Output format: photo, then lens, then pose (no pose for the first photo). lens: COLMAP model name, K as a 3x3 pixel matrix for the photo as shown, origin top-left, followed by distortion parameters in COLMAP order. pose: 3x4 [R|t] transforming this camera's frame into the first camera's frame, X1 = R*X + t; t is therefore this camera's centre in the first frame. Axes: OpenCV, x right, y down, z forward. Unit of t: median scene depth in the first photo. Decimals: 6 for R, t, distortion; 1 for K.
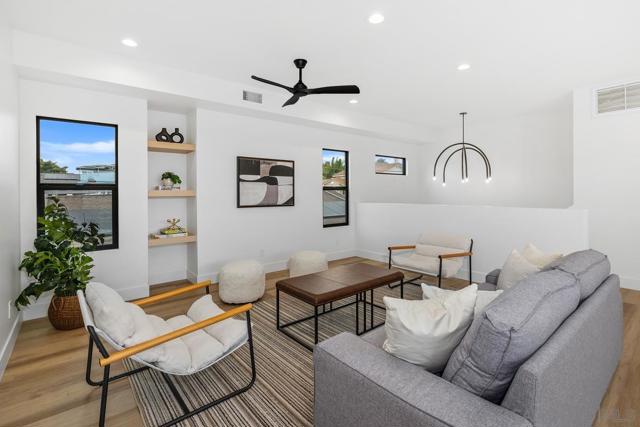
lens RADIAL K [[314.0, 0, 316.7], [0, 314.0, 192.5], [0, 0, 1]] dist [0.000846, 0.000048]
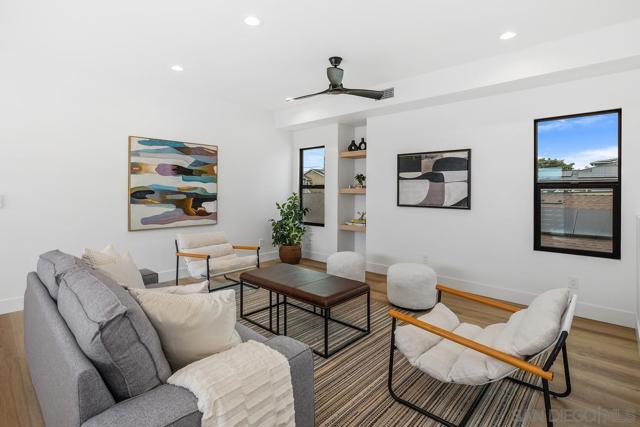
lens RADIAL K [[314.0, 0, 316.7], [0, 314.0, 192.5], [0, 0, 1]] dist [0.000846, 0.000048]
pose [[0.126635, 0.013920, -0.991852, 0.664403], [-0.003055, 0.999902, 0.013643, -0.007052], [0.991945, 0.001302, 0.126666, 0.585595]]
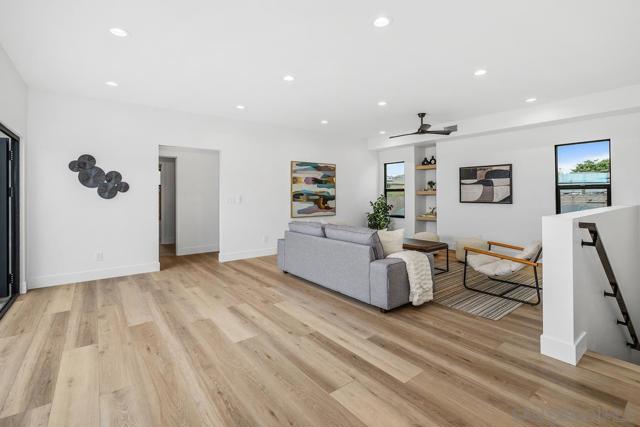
lens RADIAL K [[291.5, 0, 321.9], [0, 291.5, 192.4], [0, 0, 1]] dist [-0.000481, 0.000034]
pose [[-0.031270, 0.001488, -0.999510, 1.076870], [0.007984, 0.999967, 0.001239, -0.005012], [0.999479, -0.007941, -0.031281, 0.371967]]
